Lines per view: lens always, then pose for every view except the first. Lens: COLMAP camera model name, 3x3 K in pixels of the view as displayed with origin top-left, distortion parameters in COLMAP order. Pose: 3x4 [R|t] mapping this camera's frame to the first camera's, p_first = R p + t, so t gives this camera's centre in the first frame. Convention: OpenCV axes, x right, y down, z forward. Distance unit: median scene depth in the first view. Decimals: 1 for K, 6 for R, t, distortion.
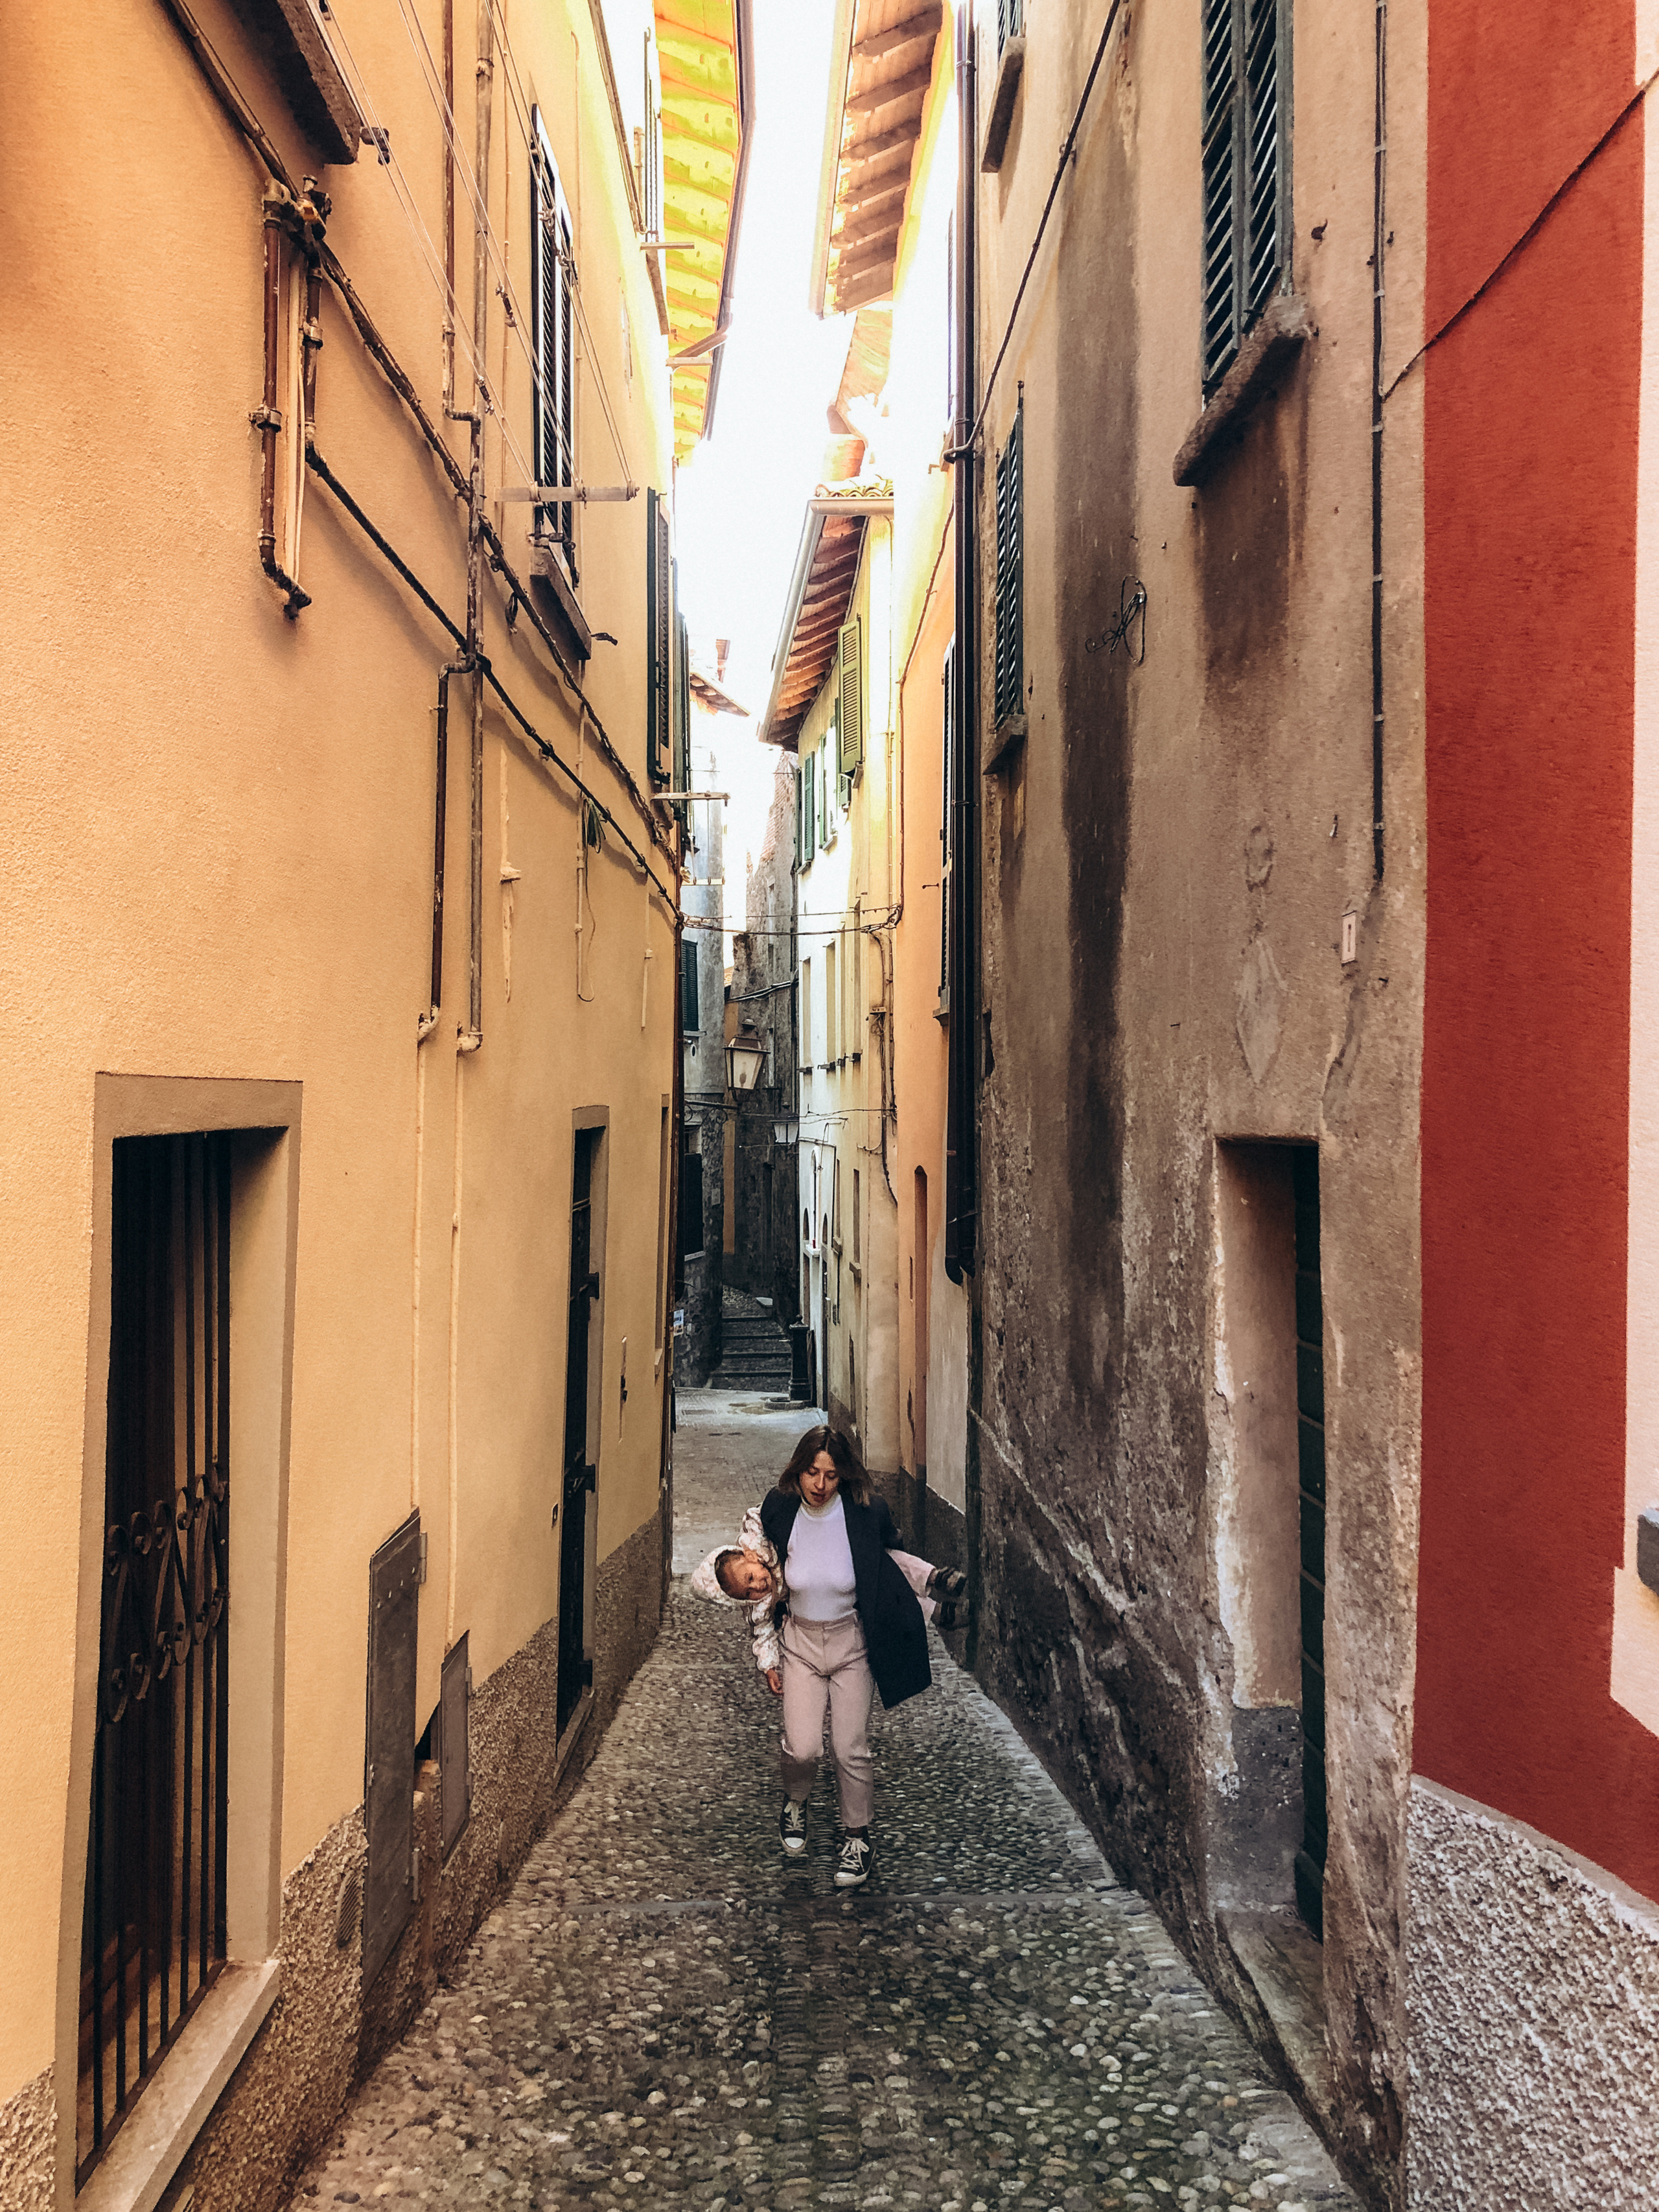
lens RADIAL K [[1875.3, 0, 824.5], [0, 1875.3, 1078.0], [0, 0, 1]] dist [0.062385, -0.104567]
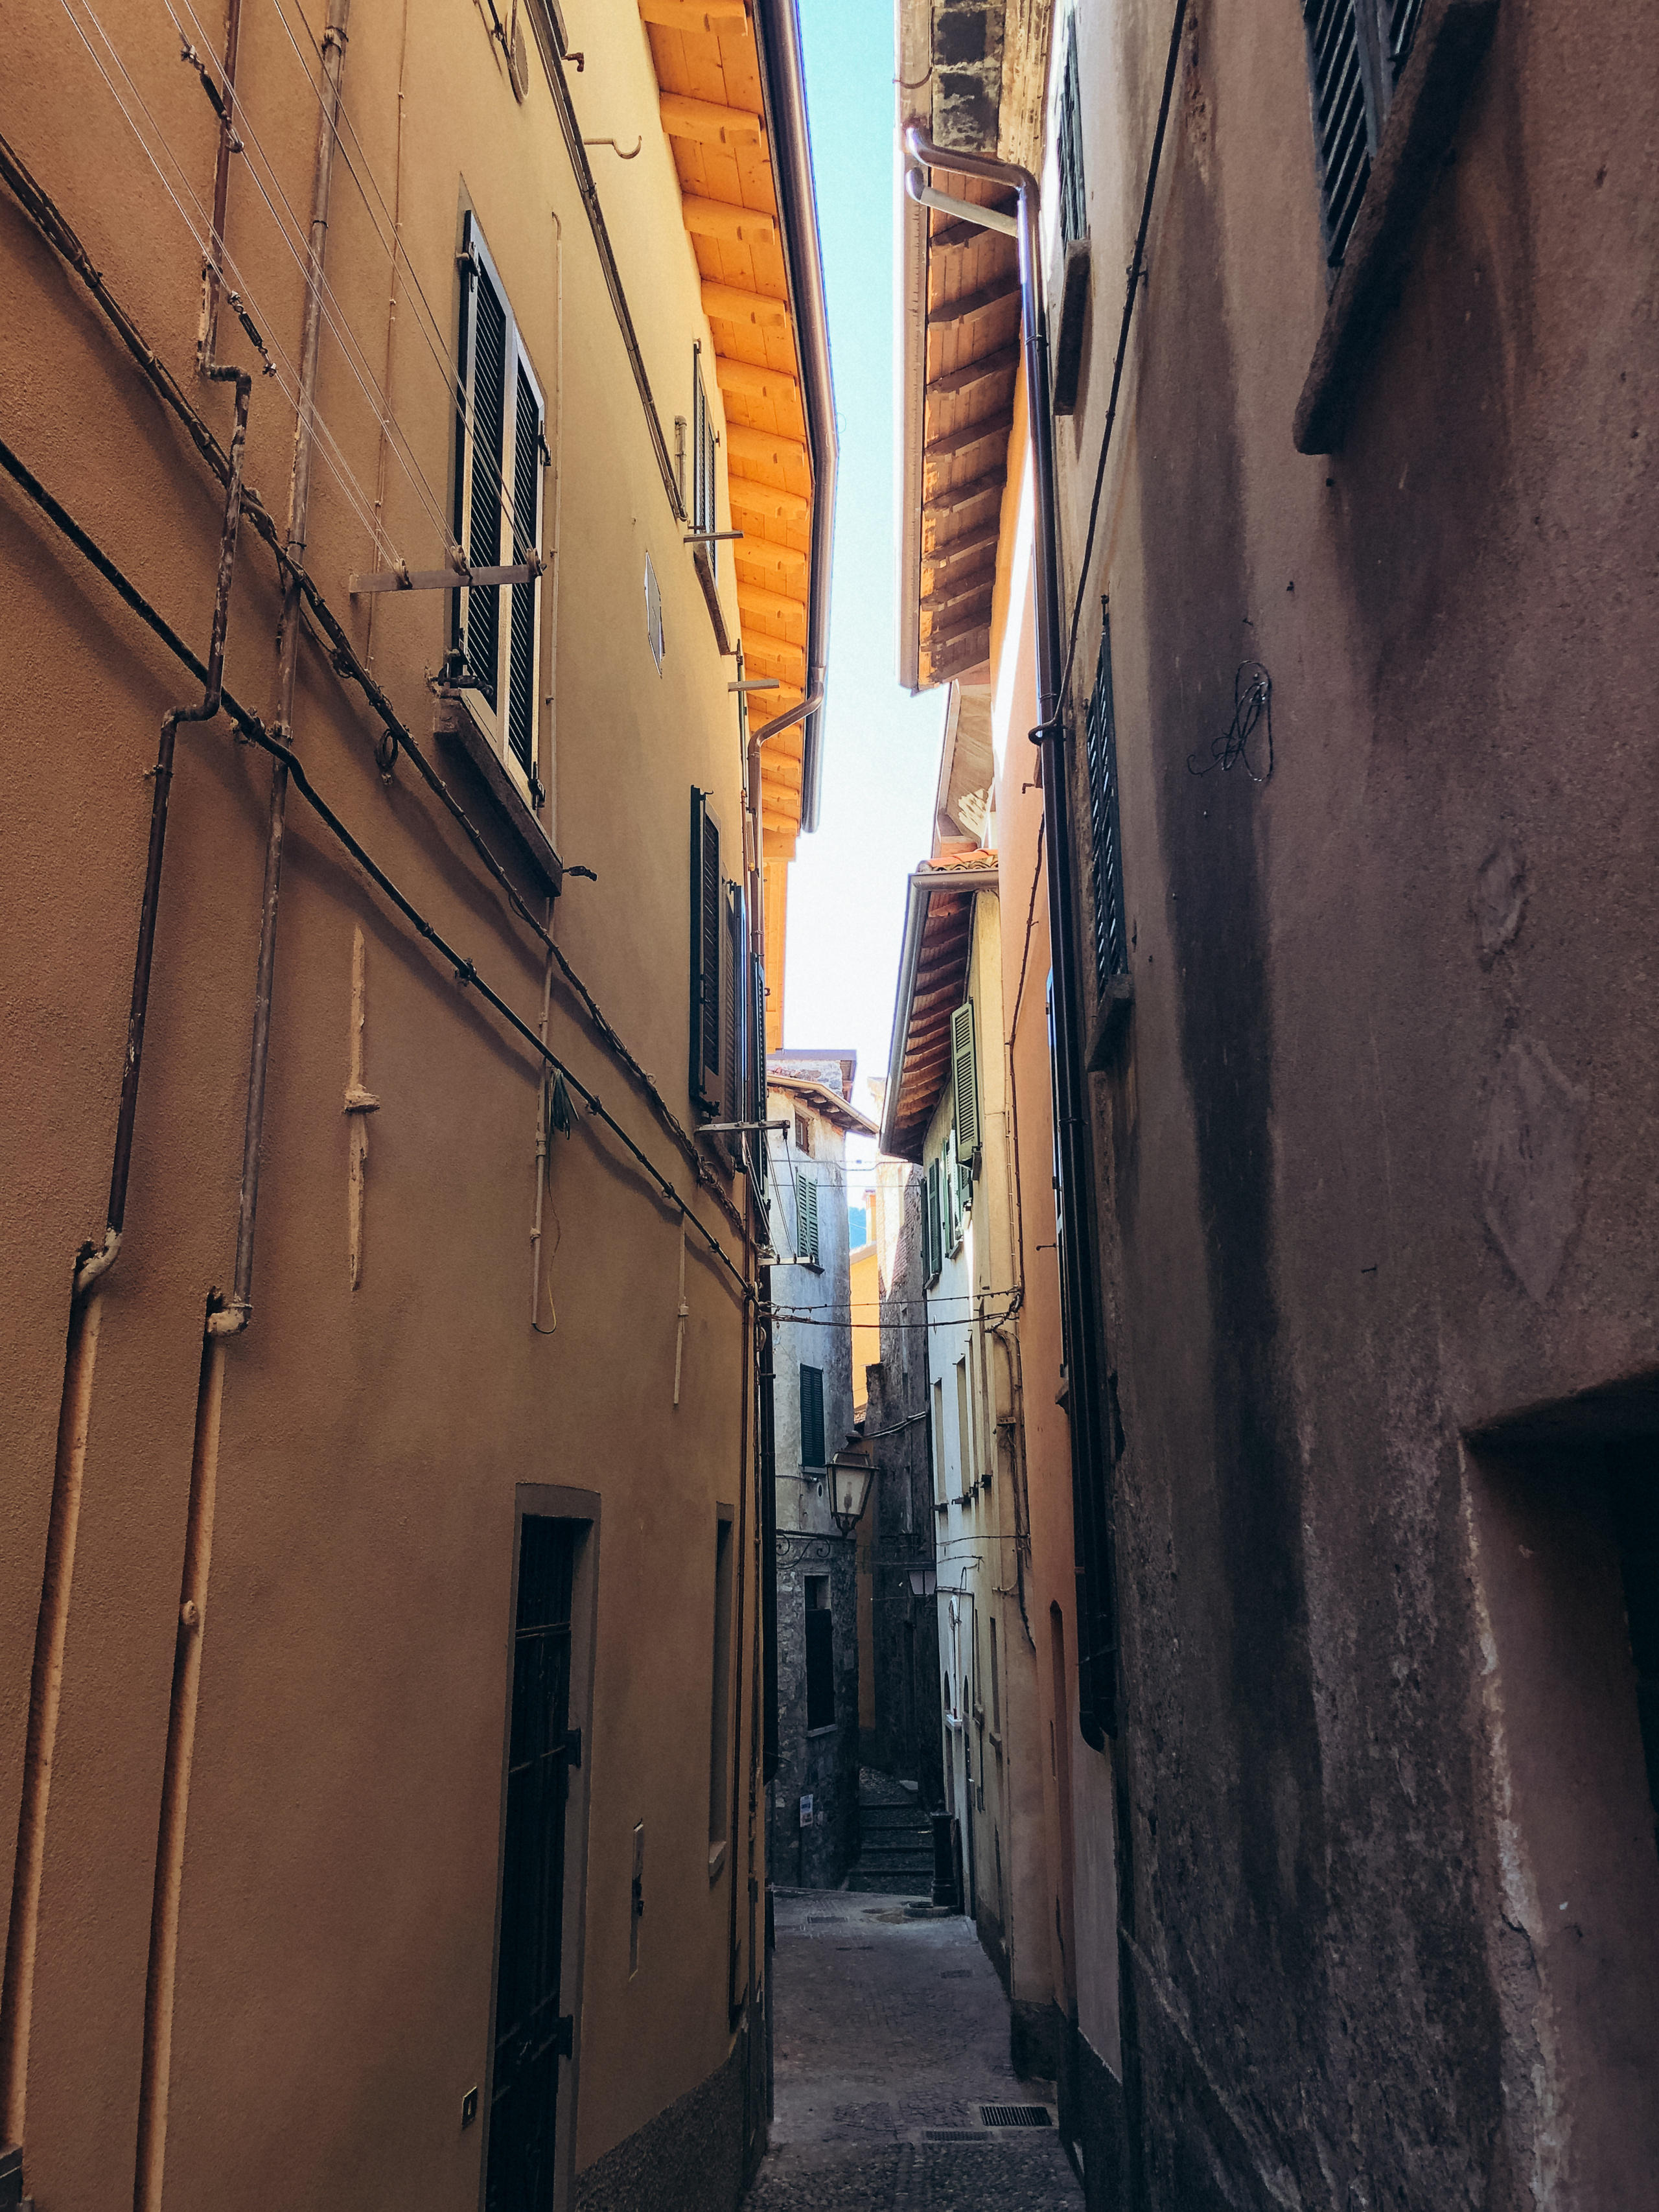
lens RADIAL K [[1875.3, 0, 824.5], [0, 1875.3, 1078.0], [0, 0, 1]] dist [0.062385, -0.104567]
pose [[0.996374, -0.034838, -0.077616, 0.050580], [0.015320, 0.970870, -0.239118, 0.046359], [0.083685, 0.237062, 0.967883, 0.316435]]
